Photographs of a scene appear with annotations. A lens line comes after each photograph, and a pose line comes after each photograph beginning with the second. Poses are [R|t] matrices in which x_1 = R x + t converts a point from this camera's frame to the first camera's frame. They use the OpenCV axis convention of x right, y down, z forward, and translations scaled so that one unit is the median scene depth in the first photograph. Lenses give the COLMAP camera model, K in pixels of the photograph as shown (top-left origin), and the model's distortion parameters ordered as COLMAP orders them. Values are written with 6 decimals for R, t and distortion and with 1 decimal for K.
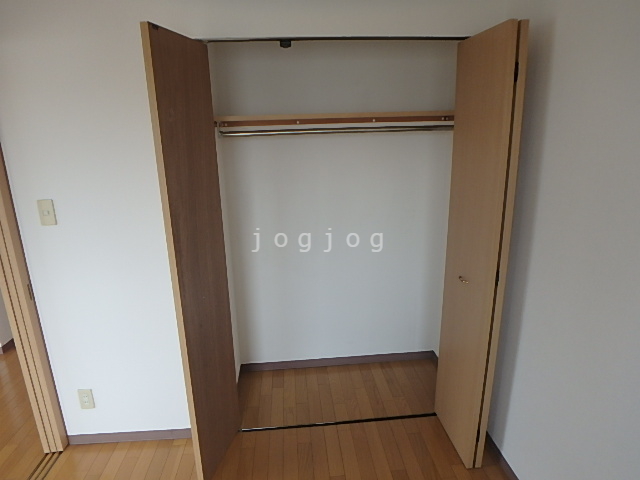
lens RADIAL K [[399.8, 0, 320.0], [0, 399.8, 240.0], [0, 0, 1]] dist [-0.030284, -0.000842]
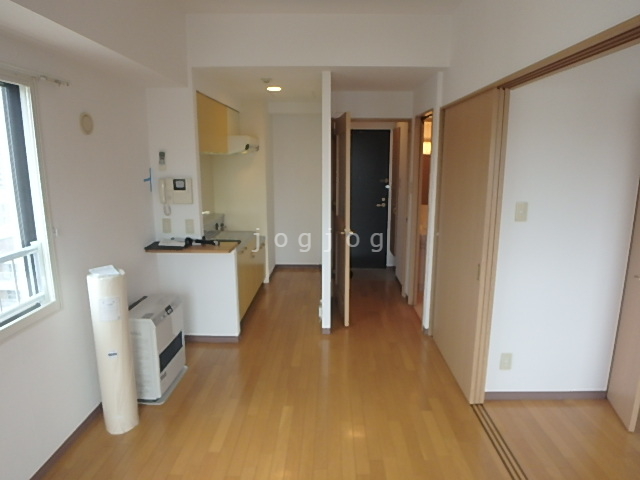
lens RADIAL K [[399.8, 0, 320.0], [0, 399.8, 240.0], [0, 0, 1]] dist [-0.030284, -0.000842]
pose [[0.994954, 0.041749, -0.091234, -1.084925], [-0.048102, 0.996486, -0.068575, 0.131396], [0.088051, 0.072617, 0.993466, -0.343534]]
